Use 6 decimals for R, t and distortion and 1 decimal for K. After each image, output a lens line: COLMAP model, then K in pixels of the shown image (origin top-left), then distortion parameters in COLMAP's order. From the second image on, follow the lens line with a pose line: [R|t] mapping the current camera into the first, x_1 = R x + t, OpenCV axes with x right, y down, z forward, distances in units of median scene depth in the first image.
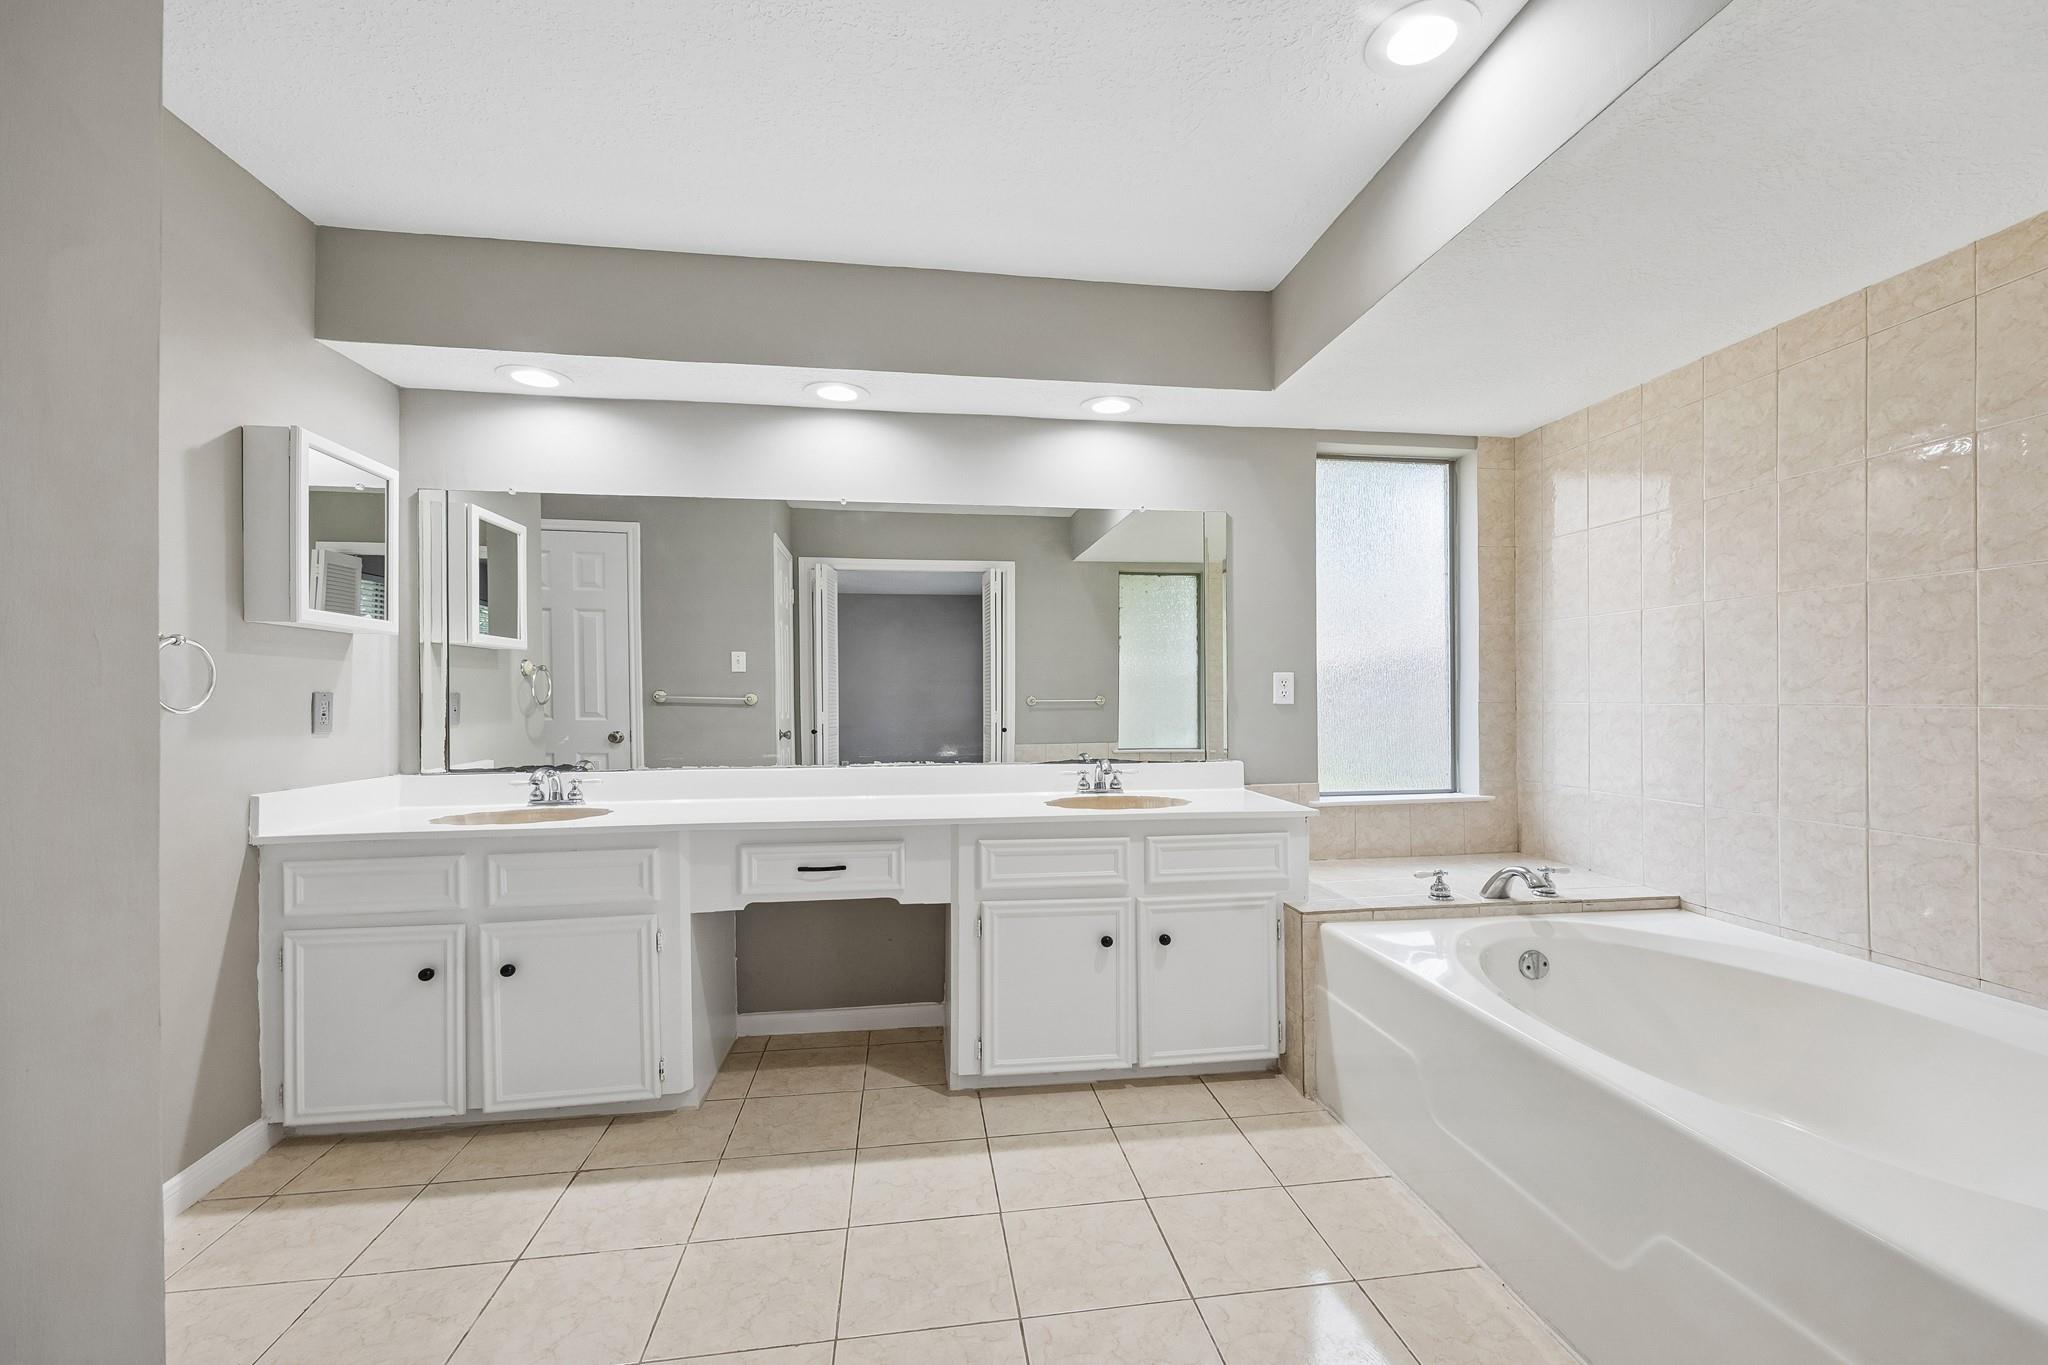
lens RADIAL K [[744.9, 0, 1026.8], [0, 744.9, 704.0], [0, 0, 1]] dist [-0.002439, 0.000066]
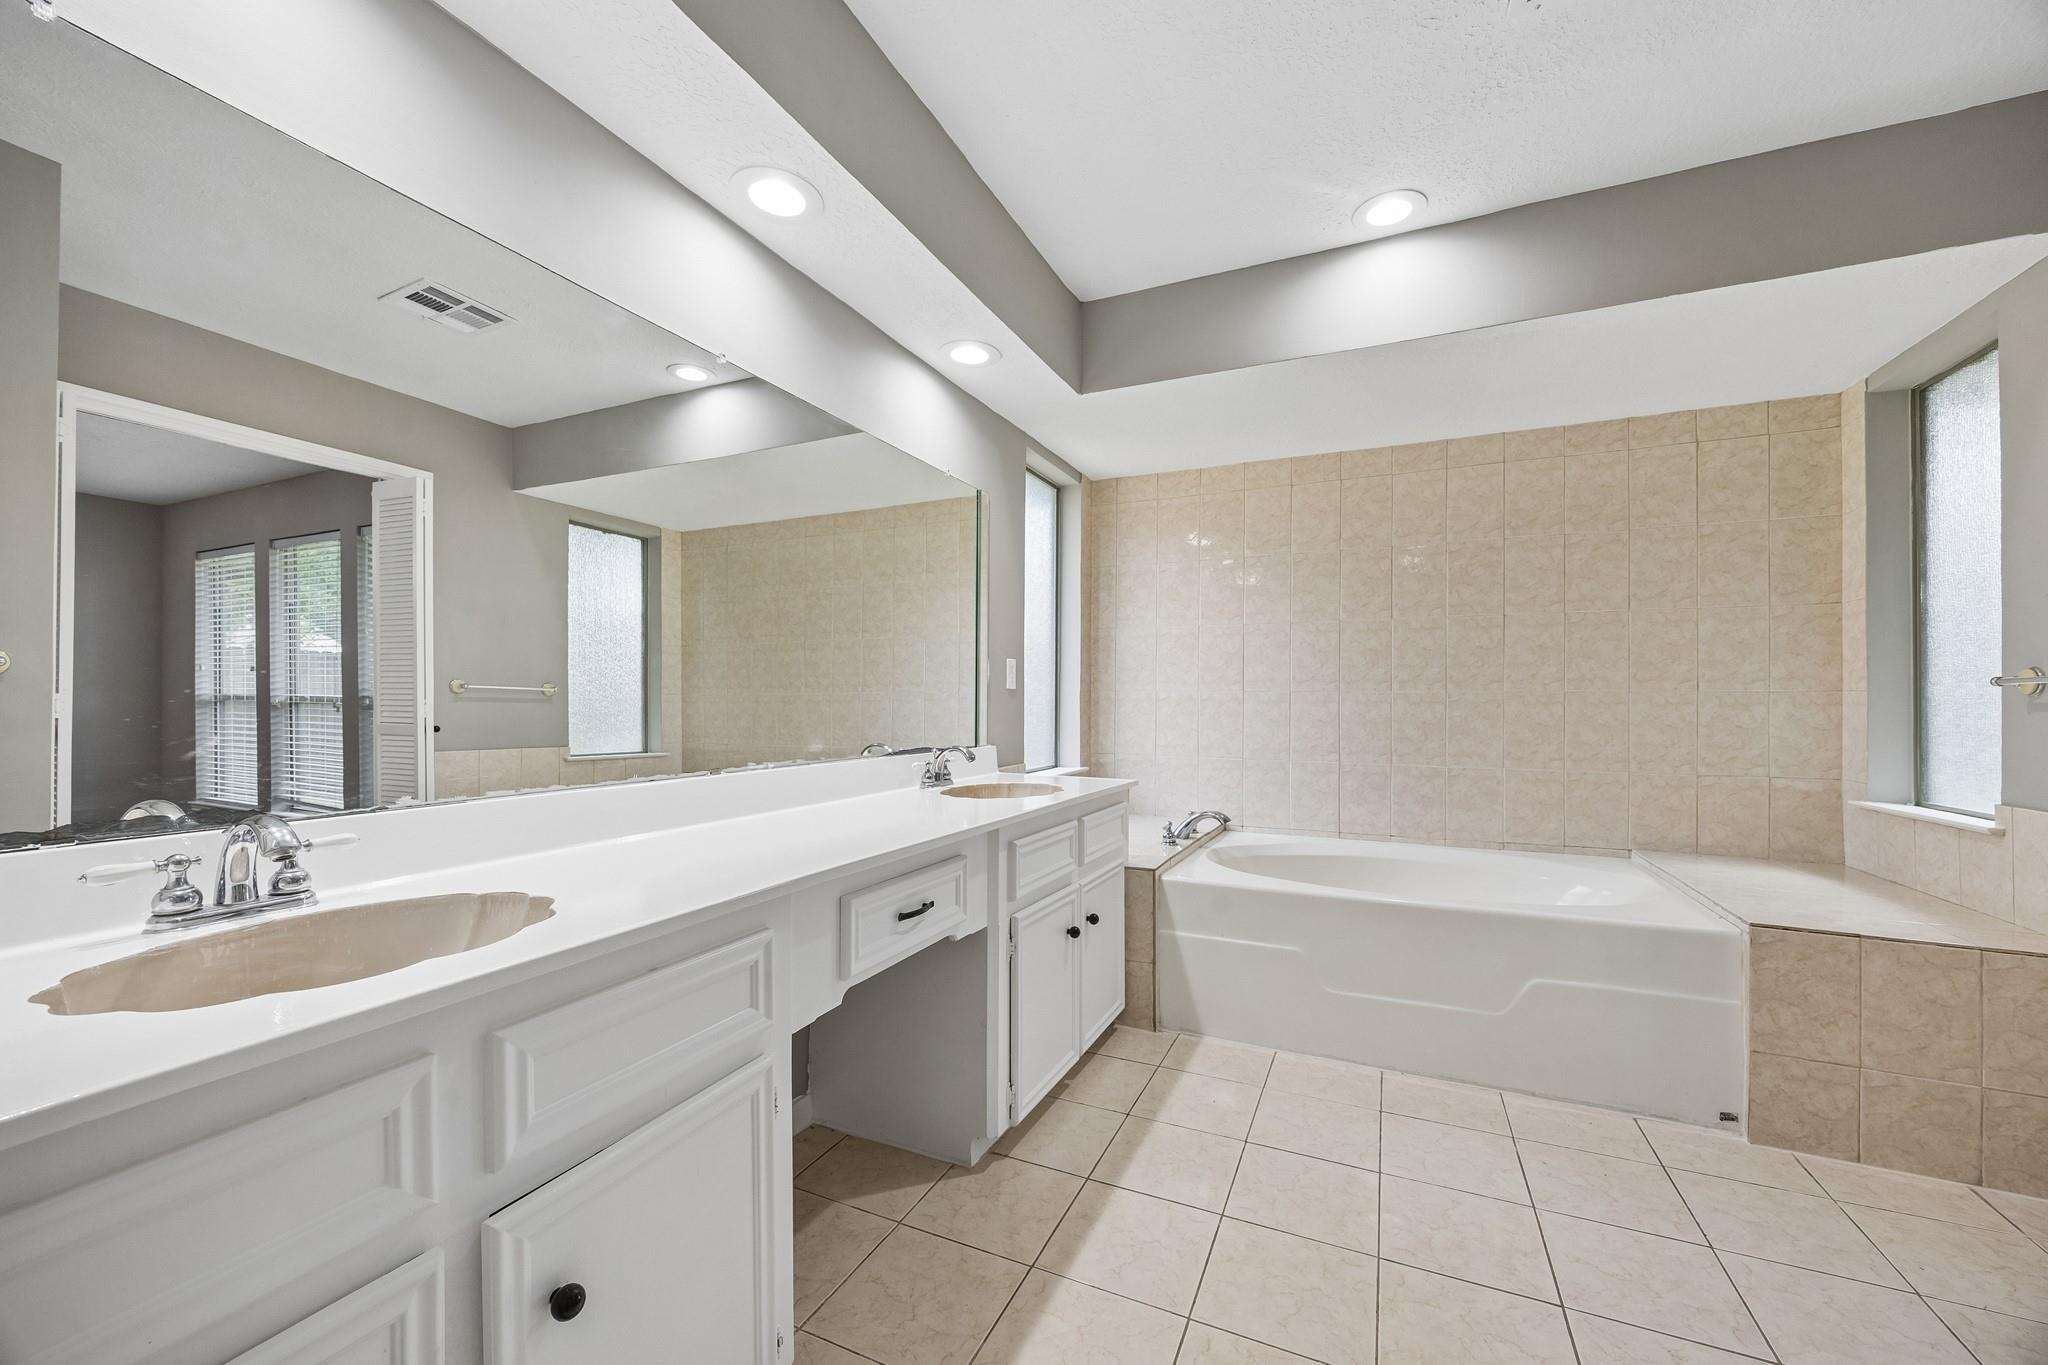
lens RADIAL K [[789.8, 0, 1034.2], [0, 789.8, 698.9], [0, 0, 1]] dist [0.005405, 0.000154]
pose [[0.595470, 0.004673, 0.803364, -0.759470], [0.000510, 0.999981, -0.006194, 0.029926], [-0.803377, 0.004098, 0.595456, 0.458957]]
